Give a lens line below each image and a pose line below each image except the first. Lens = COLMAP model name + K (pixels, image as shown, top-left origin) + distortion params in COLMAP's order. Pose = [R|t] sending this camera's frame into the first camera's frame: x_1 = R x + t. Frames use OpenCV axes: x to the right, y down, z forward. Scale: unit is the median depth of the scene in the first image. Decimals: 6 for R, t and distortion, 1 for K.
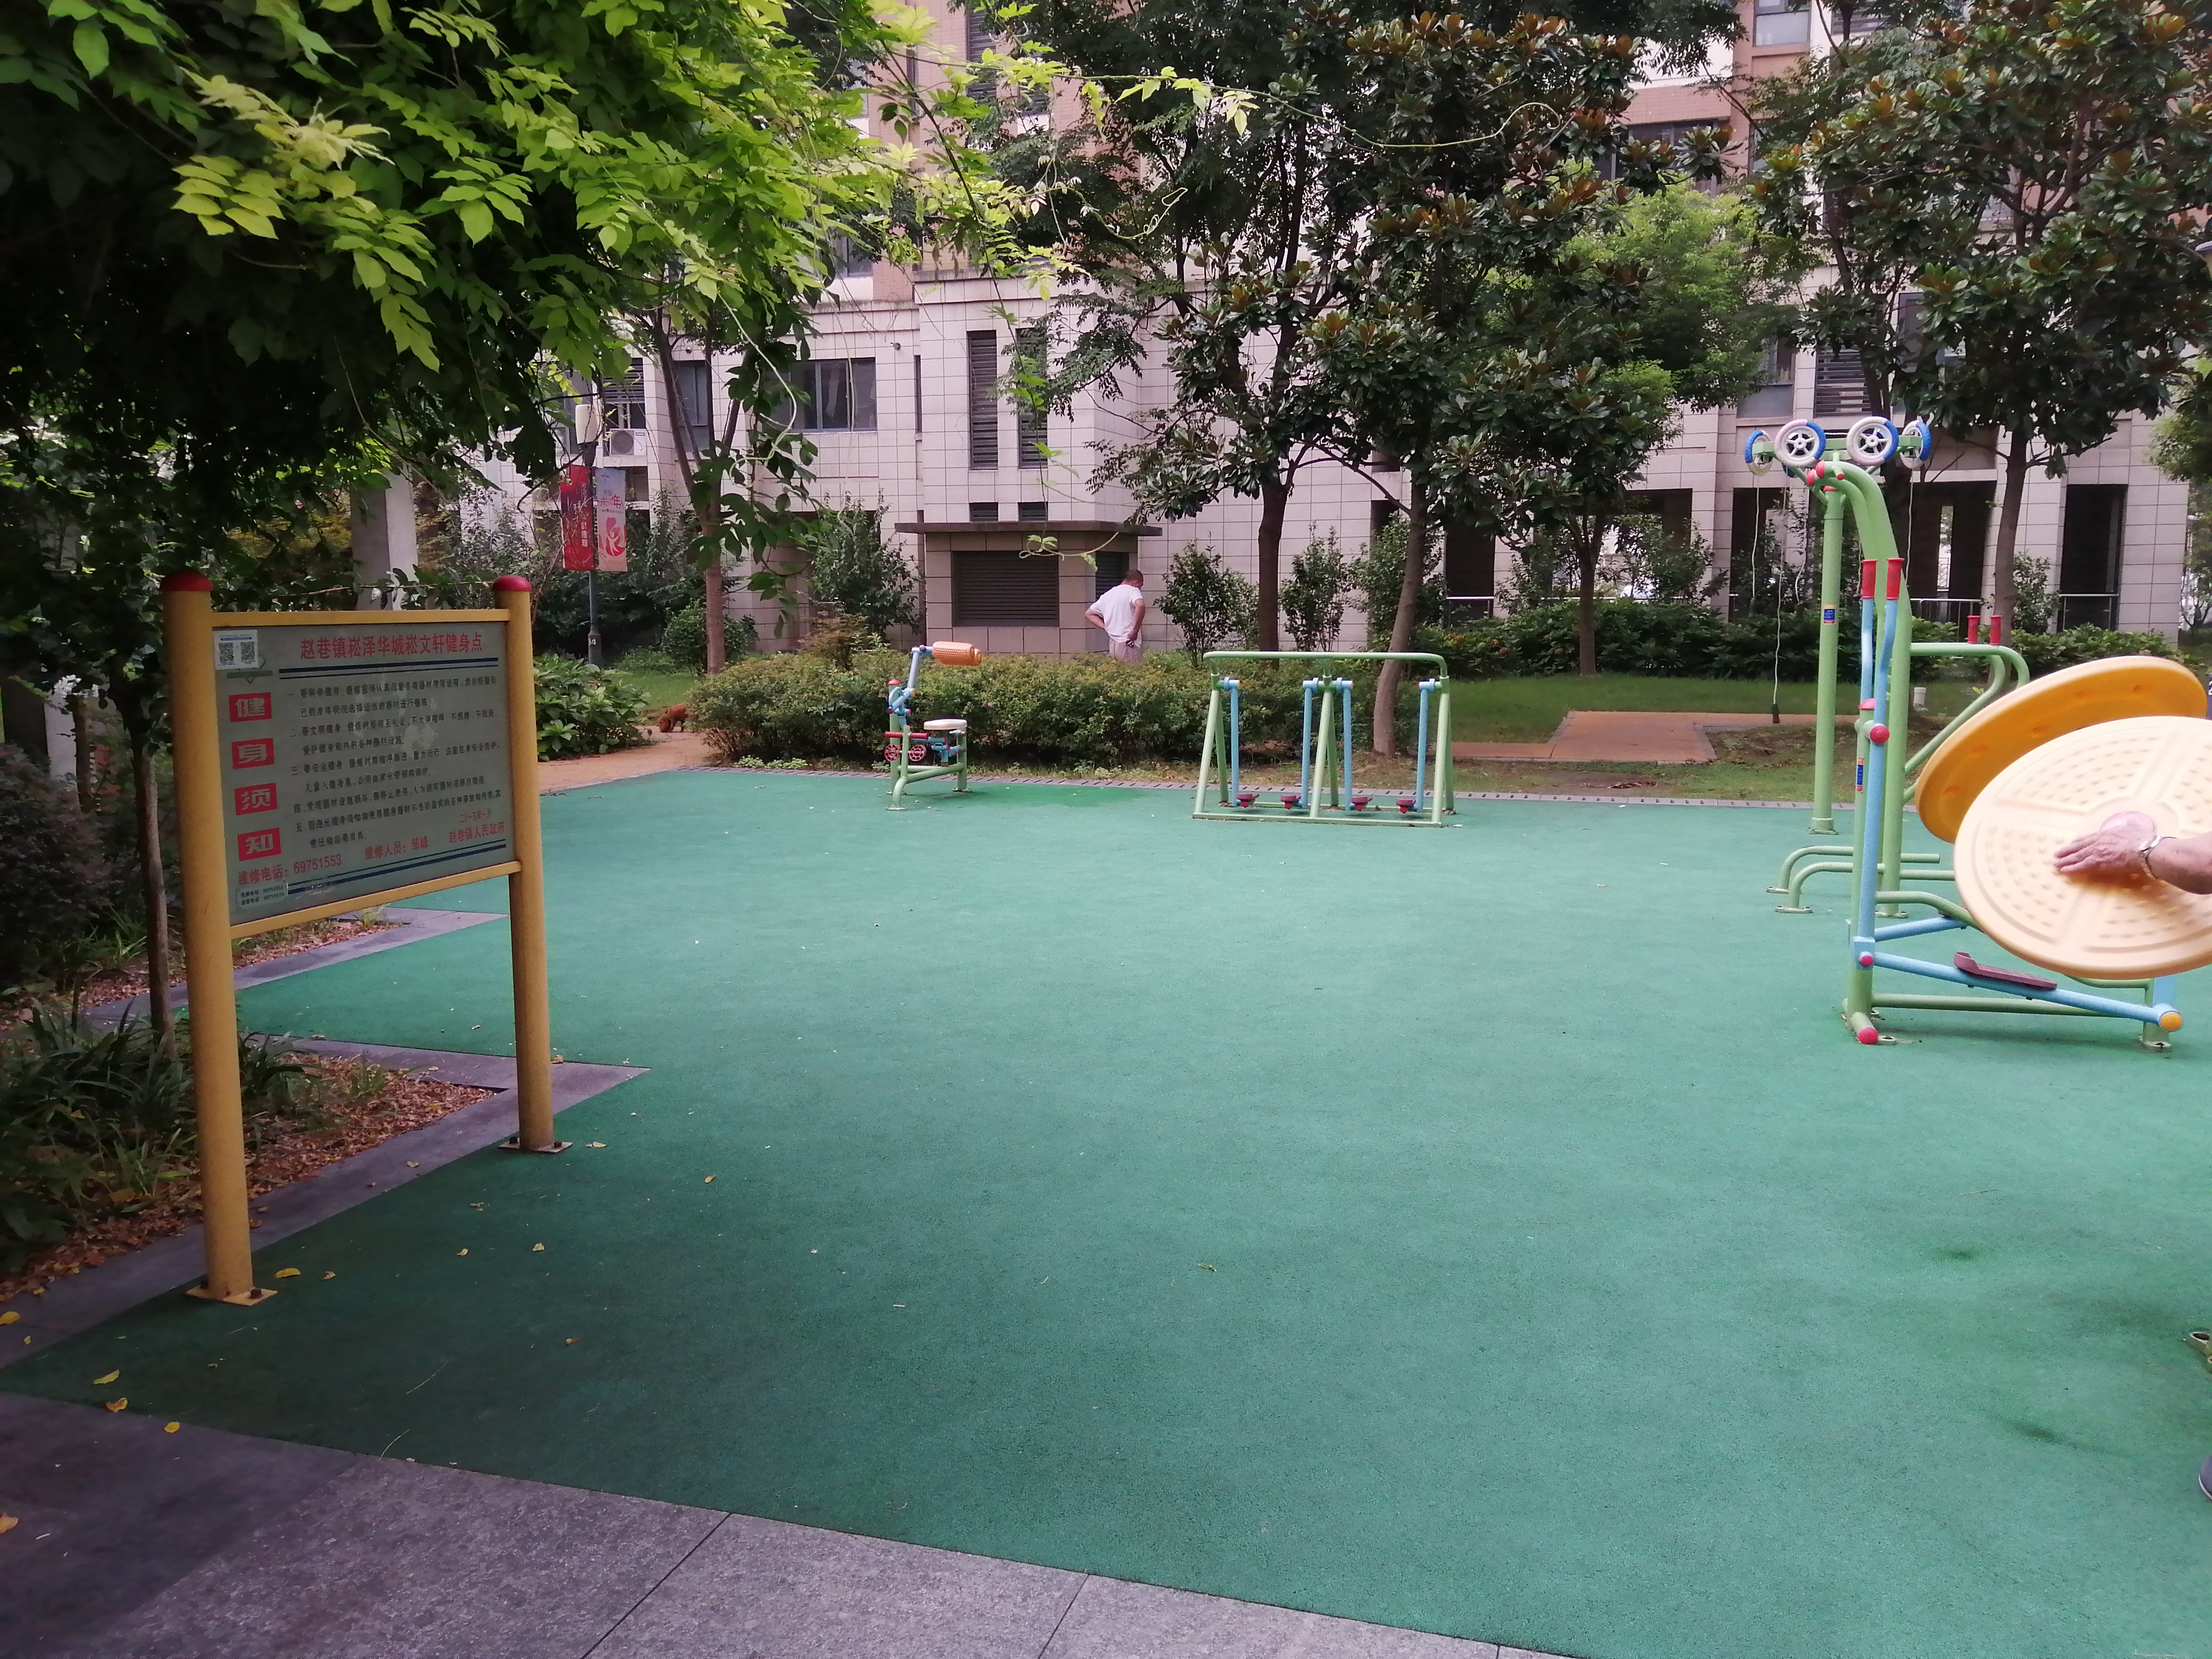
lens RADIAL K [[1768.6, 0, 1063.6], [0, 1768.6, 830.7], [0, 0, 1]] dist [0.051733, -0.078541]
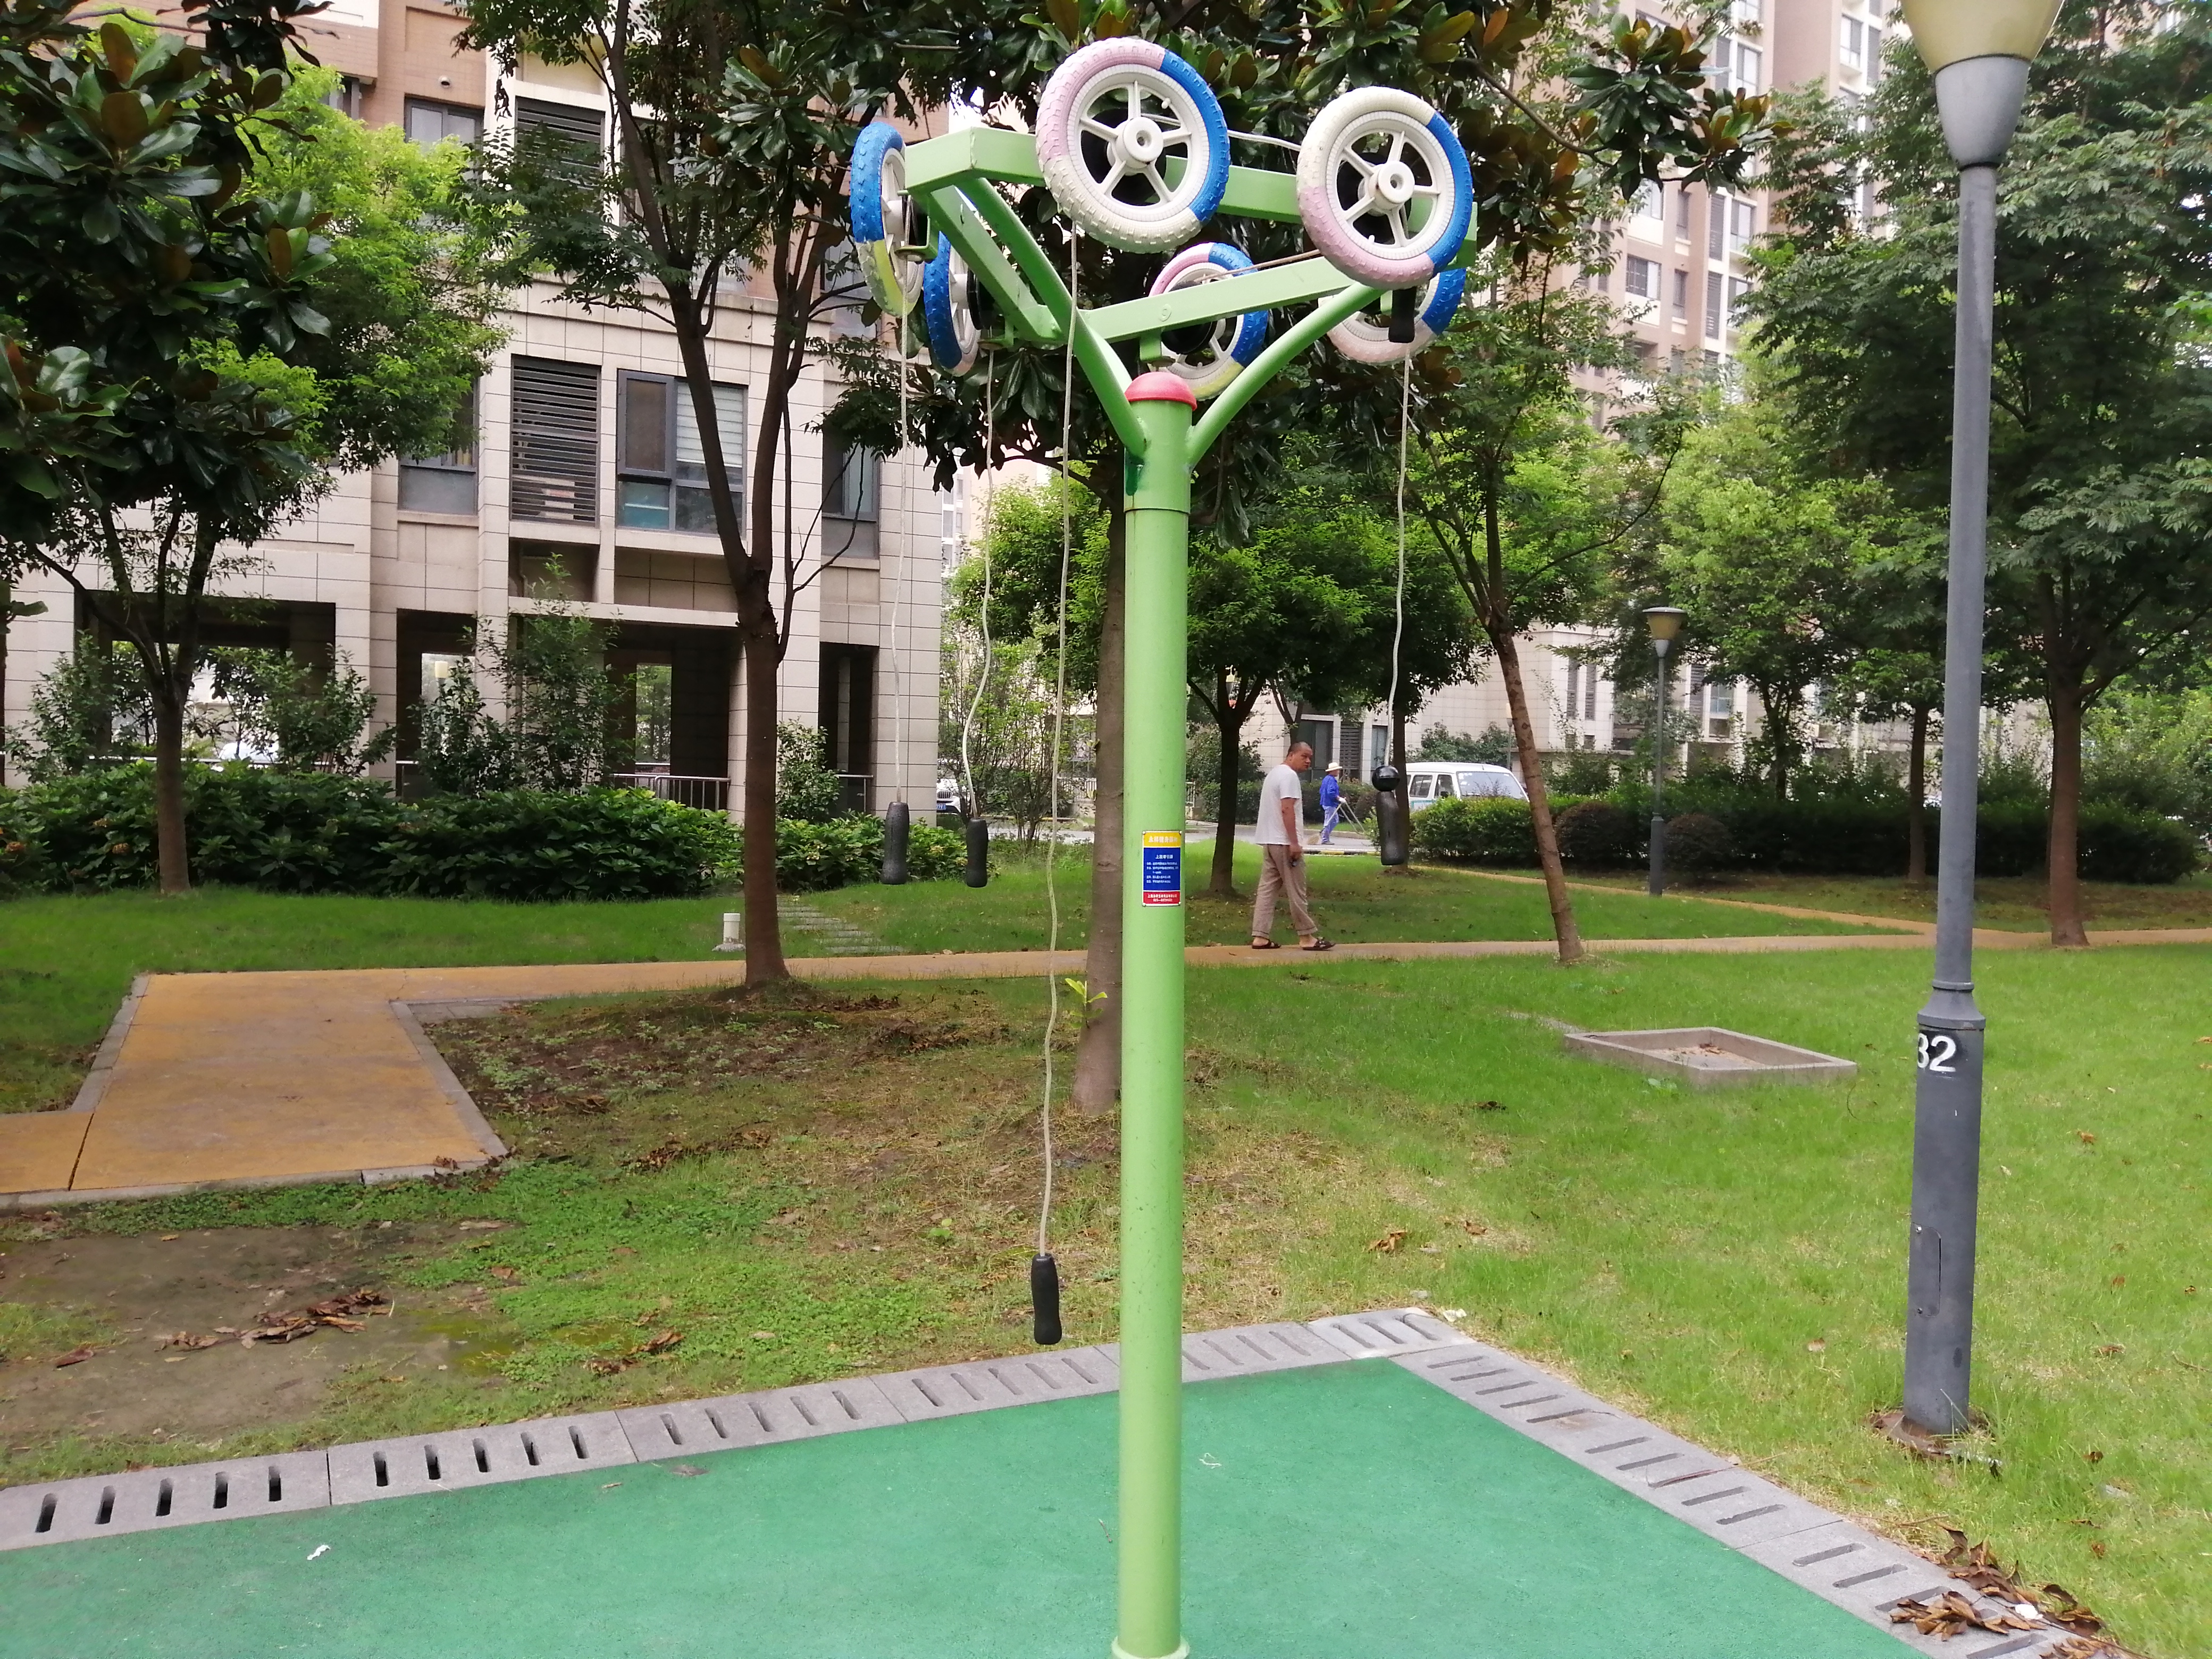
lens RADIAL K [[1755.8, 0, 1111.6], [0, 1755.8, 827.5], [0, 0, 1]] dist [0.045364, -0.081641]
pose [[0.716129, 0.004845, 0.697952, 0.105252], [0.060498, 0.995781, -0.068987, -0.047432], [-0.695342, 0.091628, 0.712814, 0.353569]]
